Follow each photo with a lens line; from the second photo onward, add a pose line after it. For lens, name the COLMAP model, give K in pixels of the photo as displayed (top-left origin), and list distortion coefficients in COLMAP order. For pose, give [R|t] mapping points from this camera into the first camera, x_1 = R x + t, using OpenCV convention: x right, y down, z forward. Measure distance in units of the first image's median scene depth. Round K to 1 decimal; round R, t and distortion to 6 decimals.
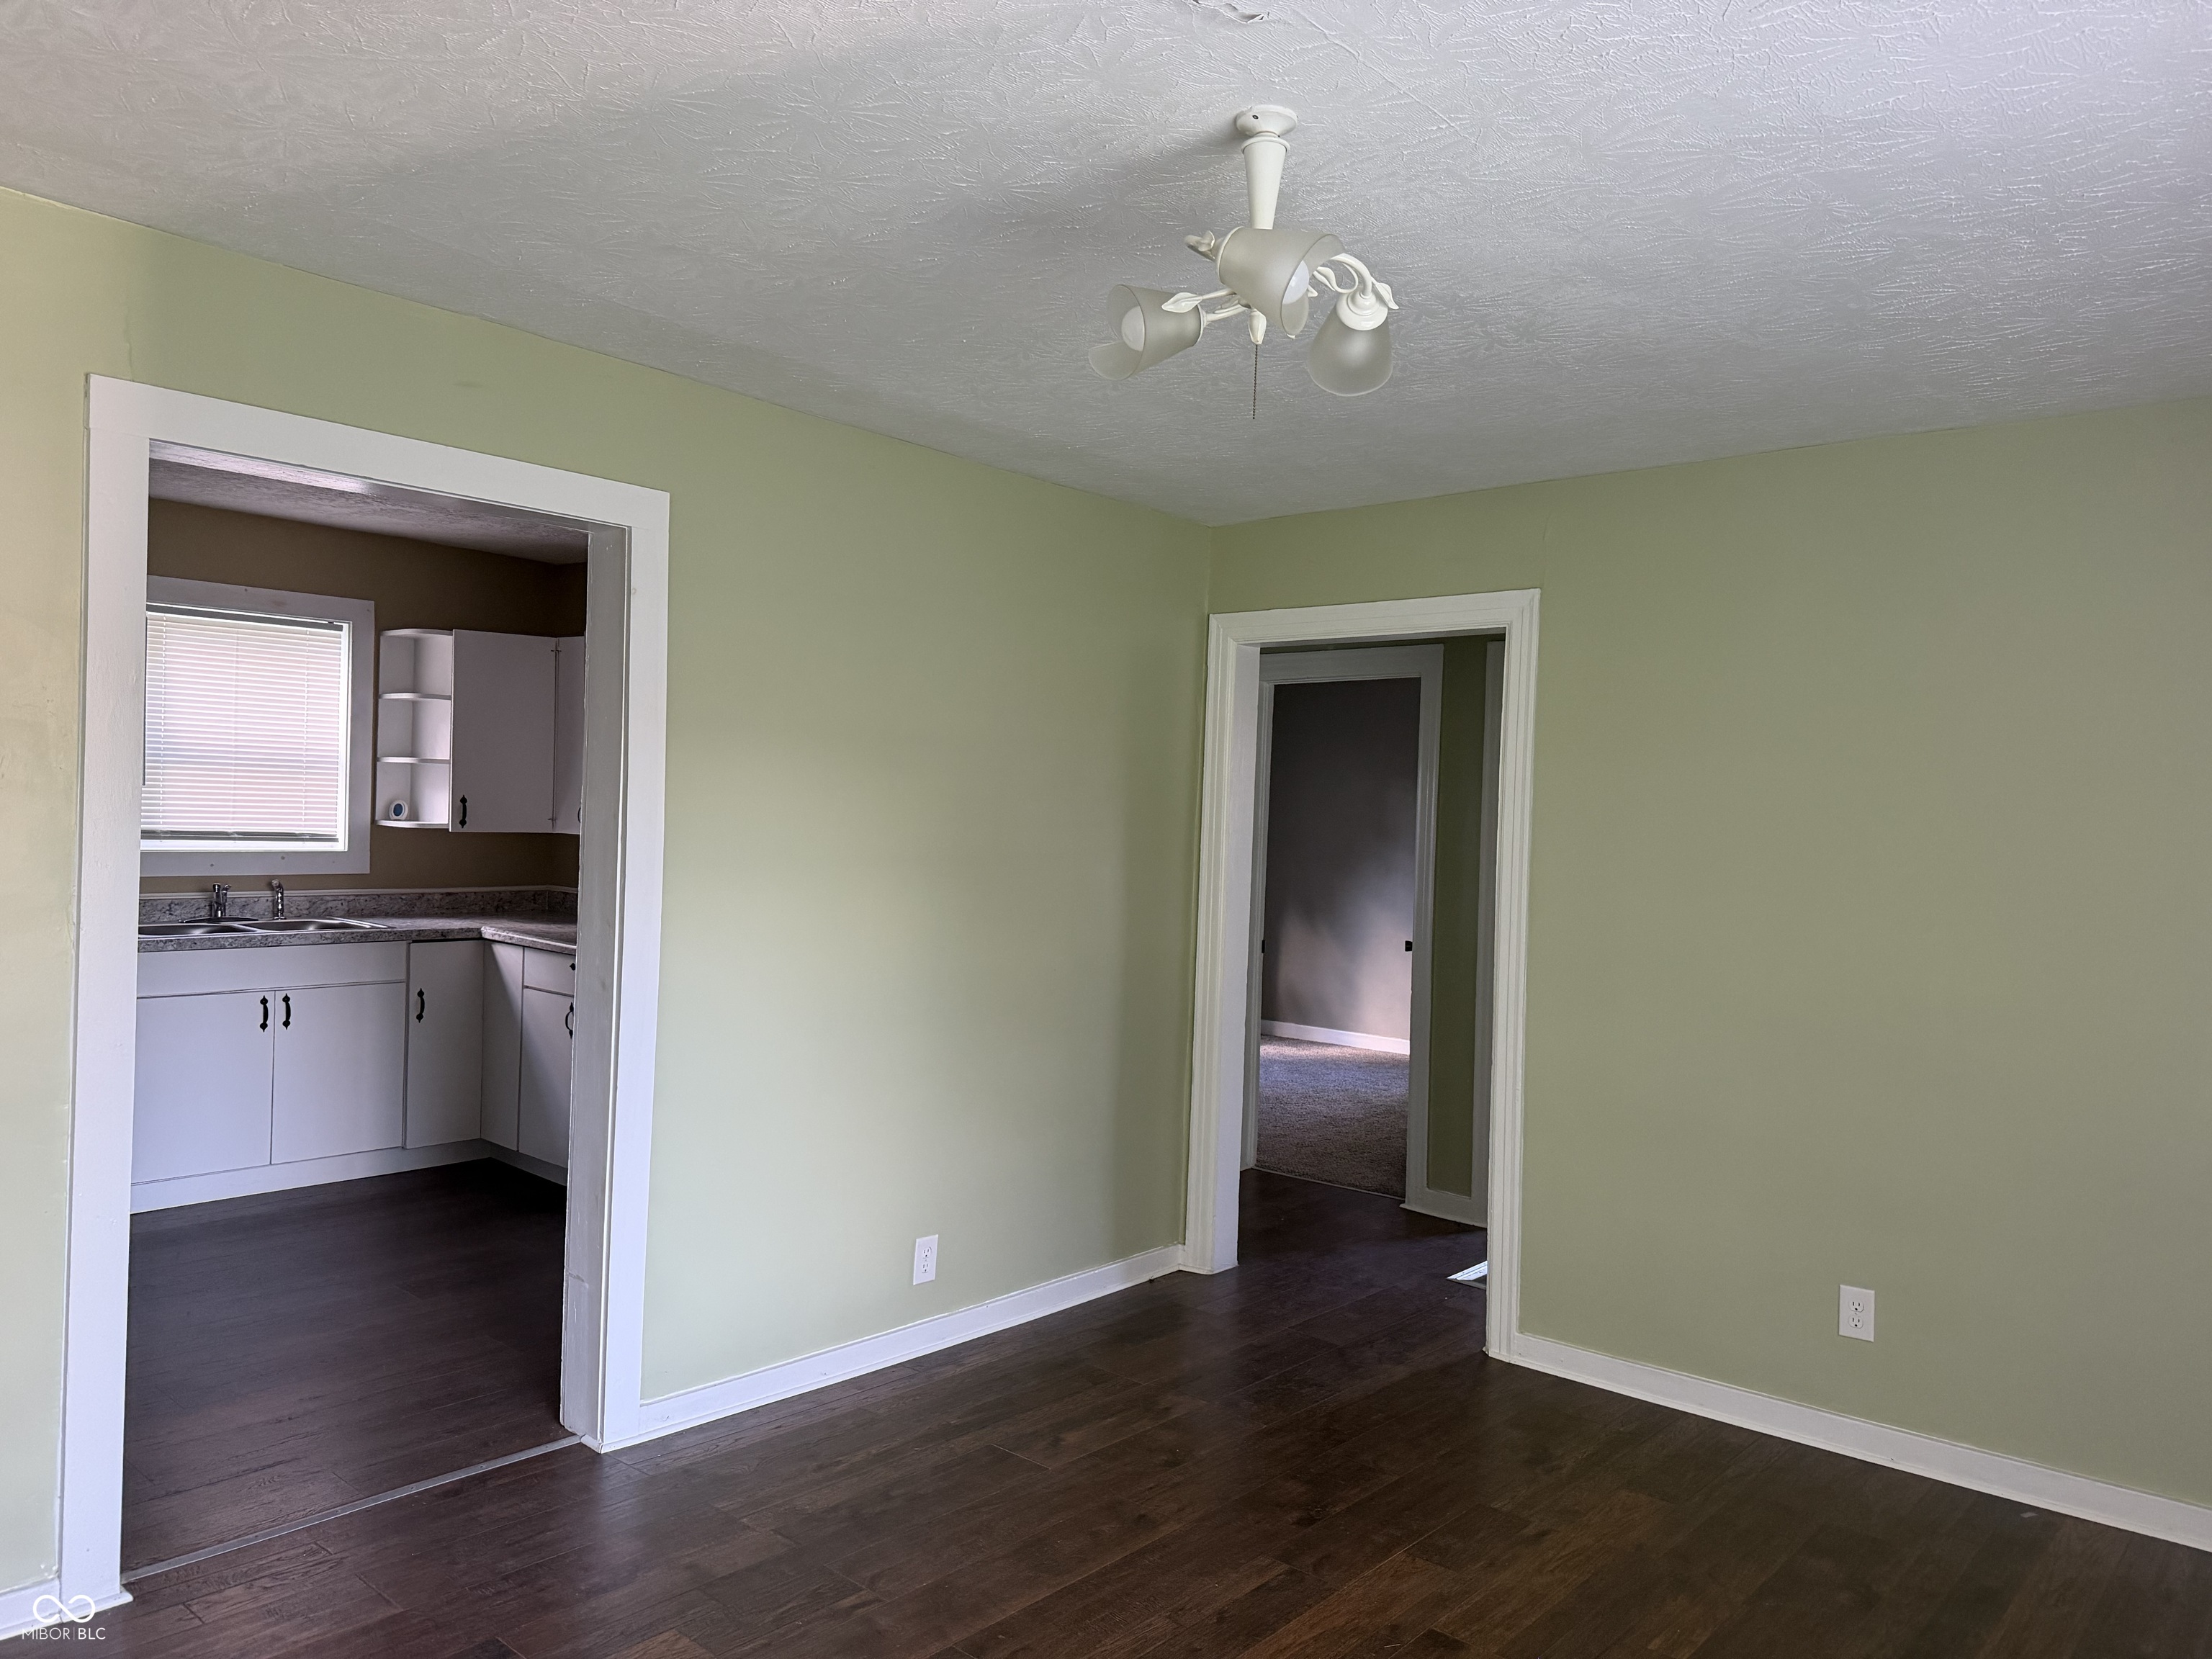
lens RADIAL K [[1553.6, 0, 1106.0], [0, 1553.6, 829.5], [0, 0, 1]] dist [0.109876, -0.160365]
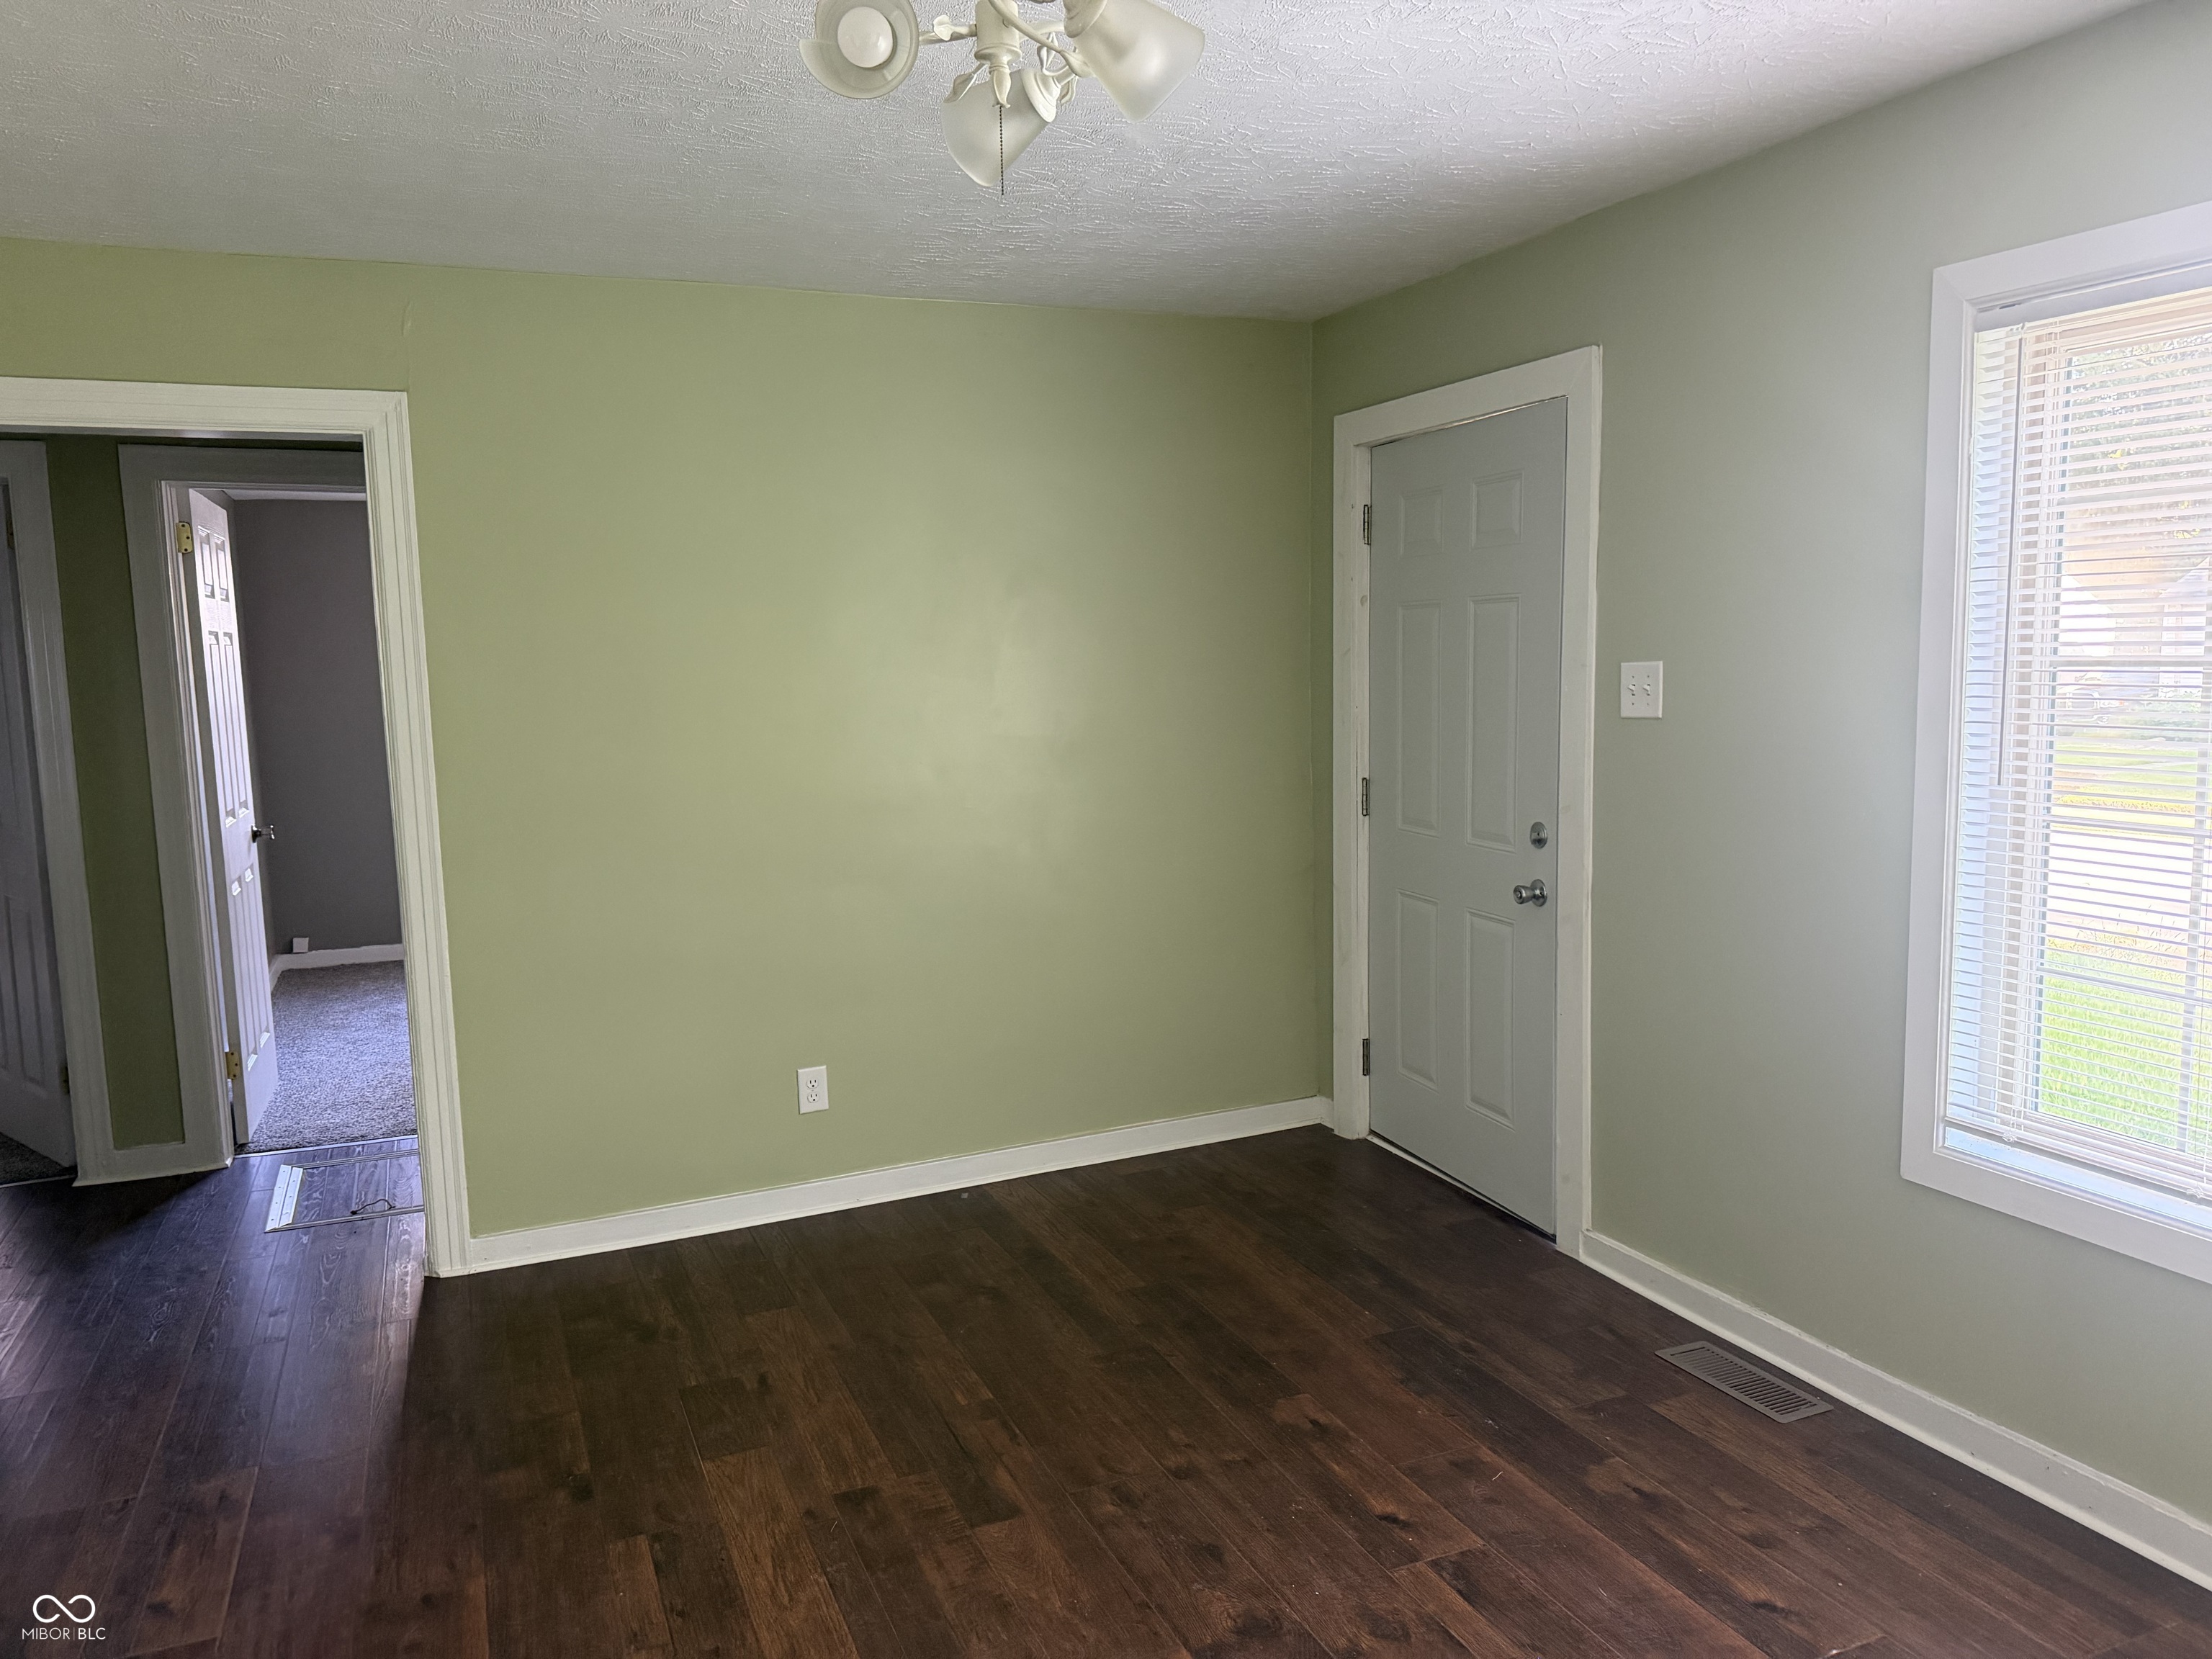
lens RADIAL K [[1553.6, 0, 1106.0], [0, 1553.6, 829.5], [0, 0, 1]] dist [0.109876, -0.160365]
pose [[0.441998, -0.143525, 0.885459, -0.407584], [0.054047, 0.989584, 0.133424, -0.015843], [-0.895386, -0.011117, 0.445152, 0.328814]]
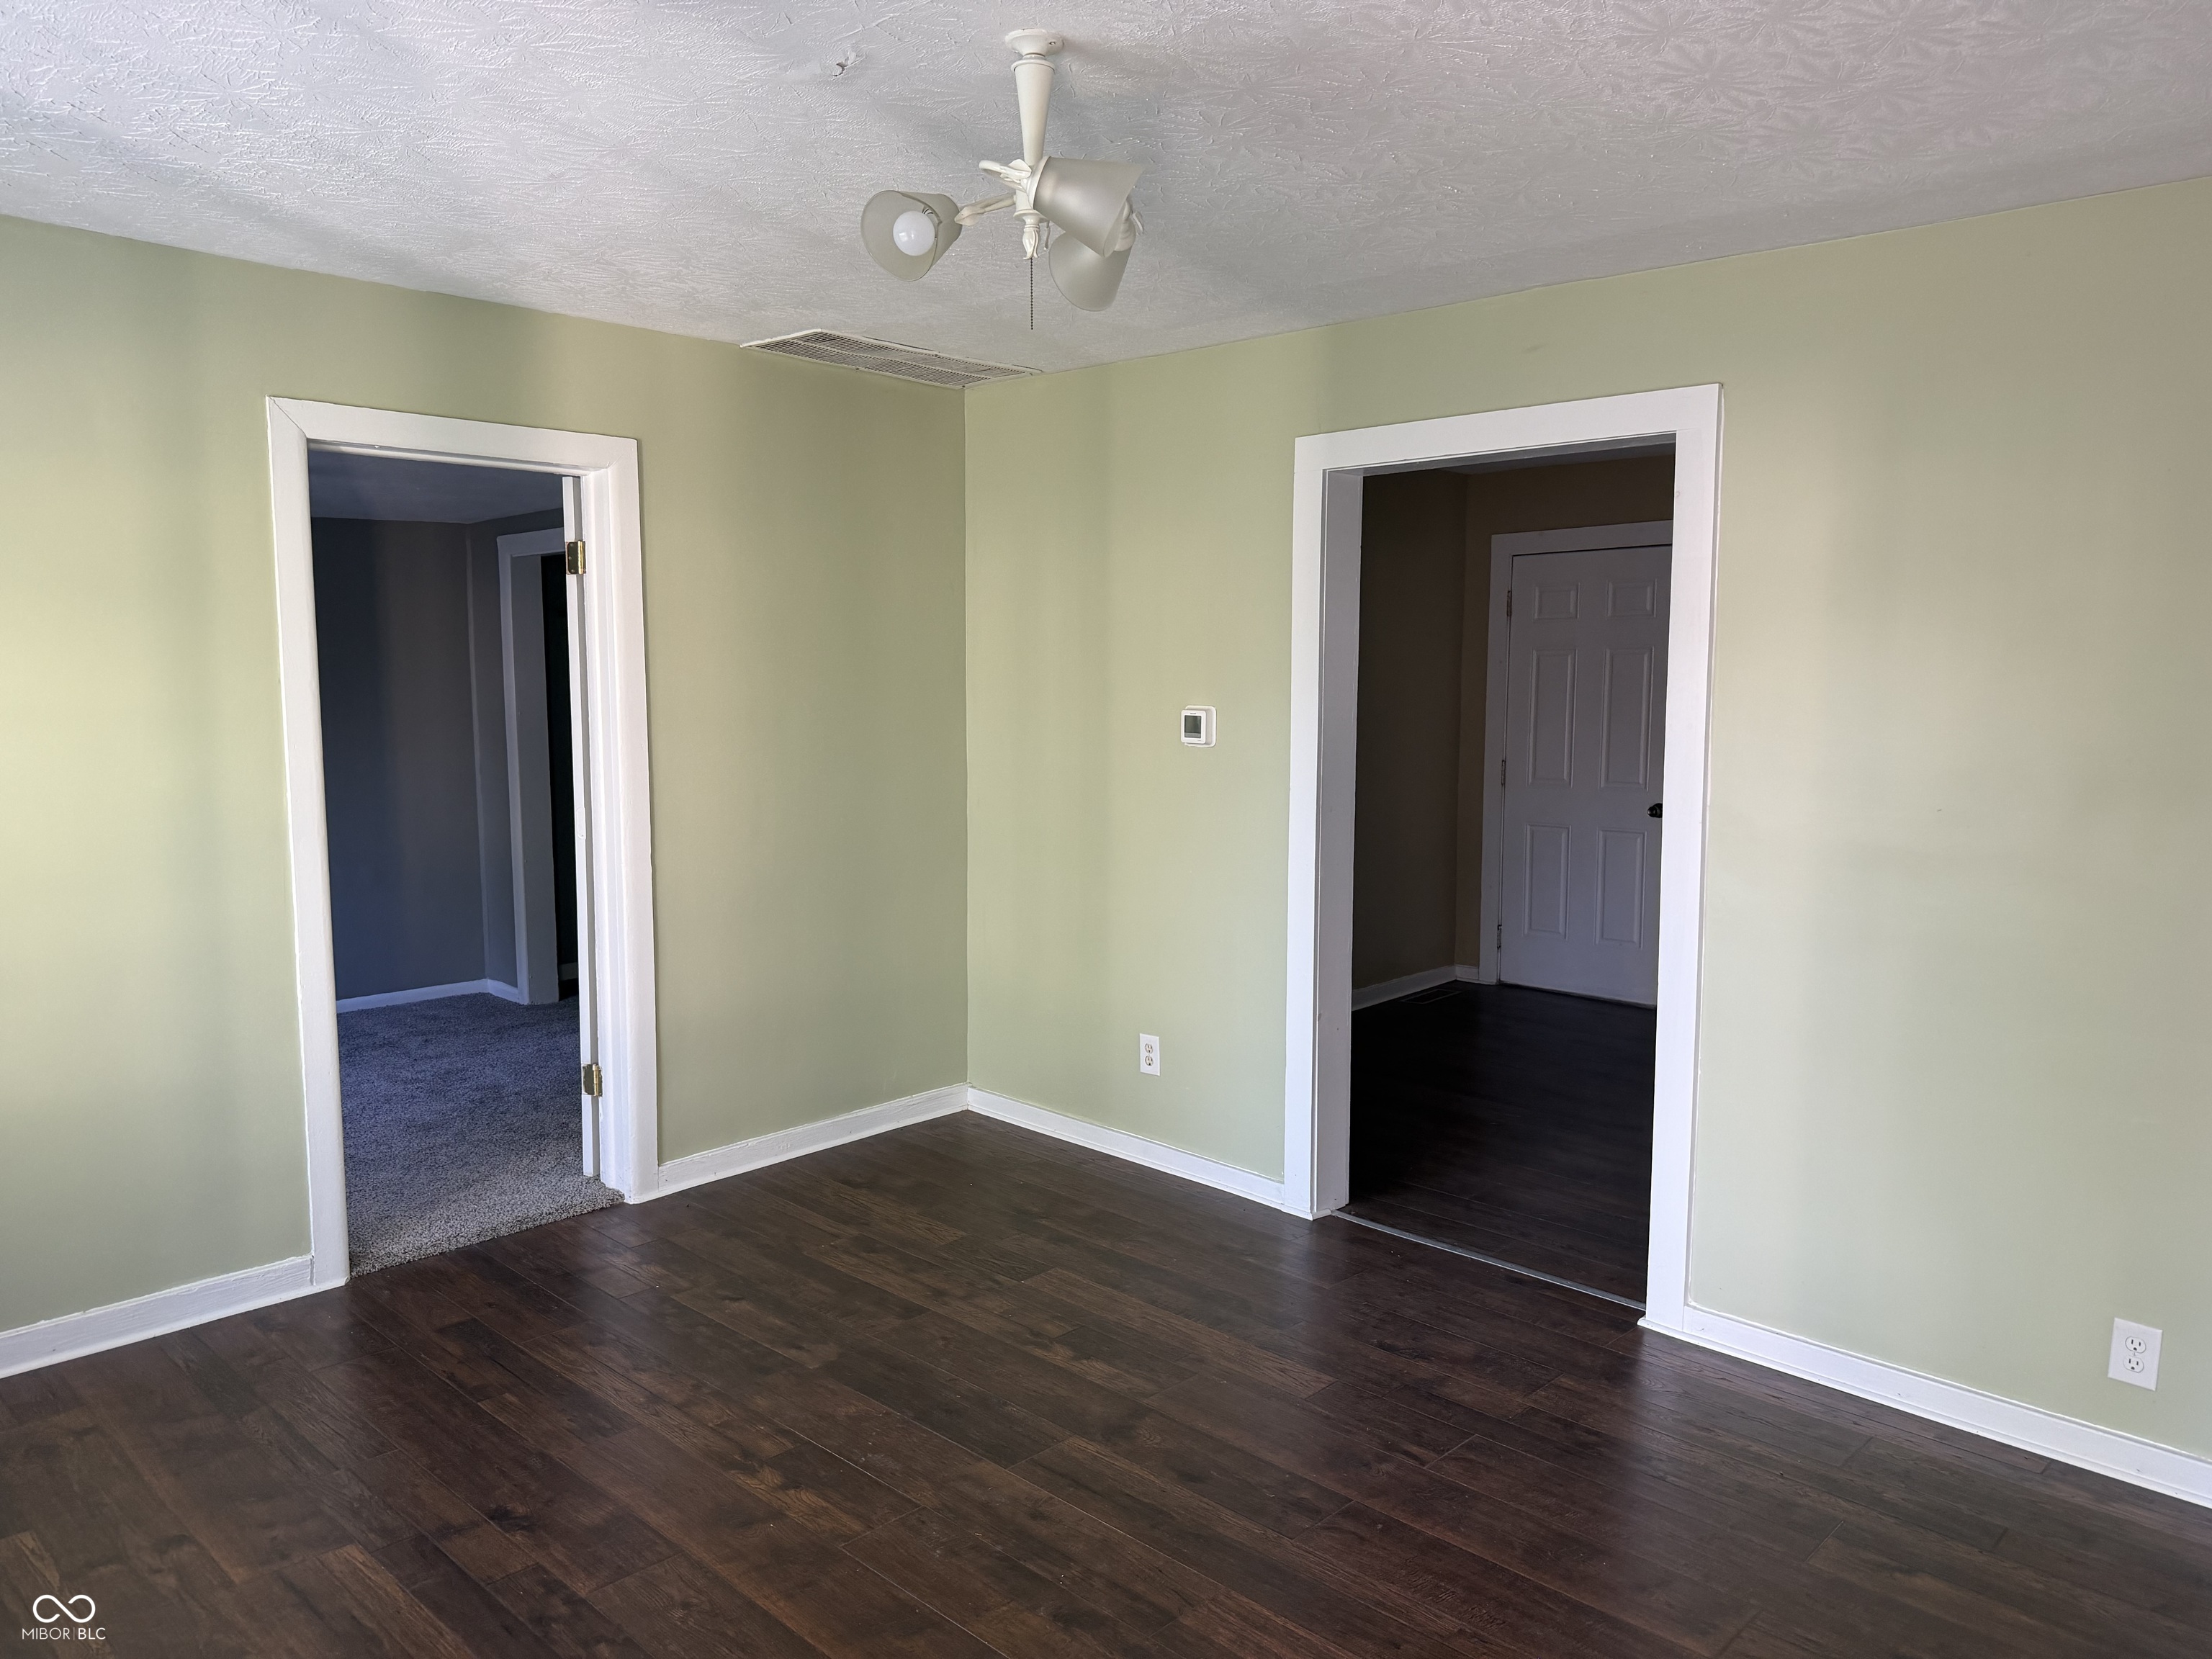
lens RADIAL K [[1553.6, 0, 1106.0], [0, 1553.6, 829.5], [0, 0, 1]] dist [0.109876, -0.160365]
pose [[-0.032034, 0.072745, -0.996836, 0.702496], [-0.024829, 0.996982, 0.073554, -0.006437], [0.999178, 0.027107, -0.030131, 0.640489]]
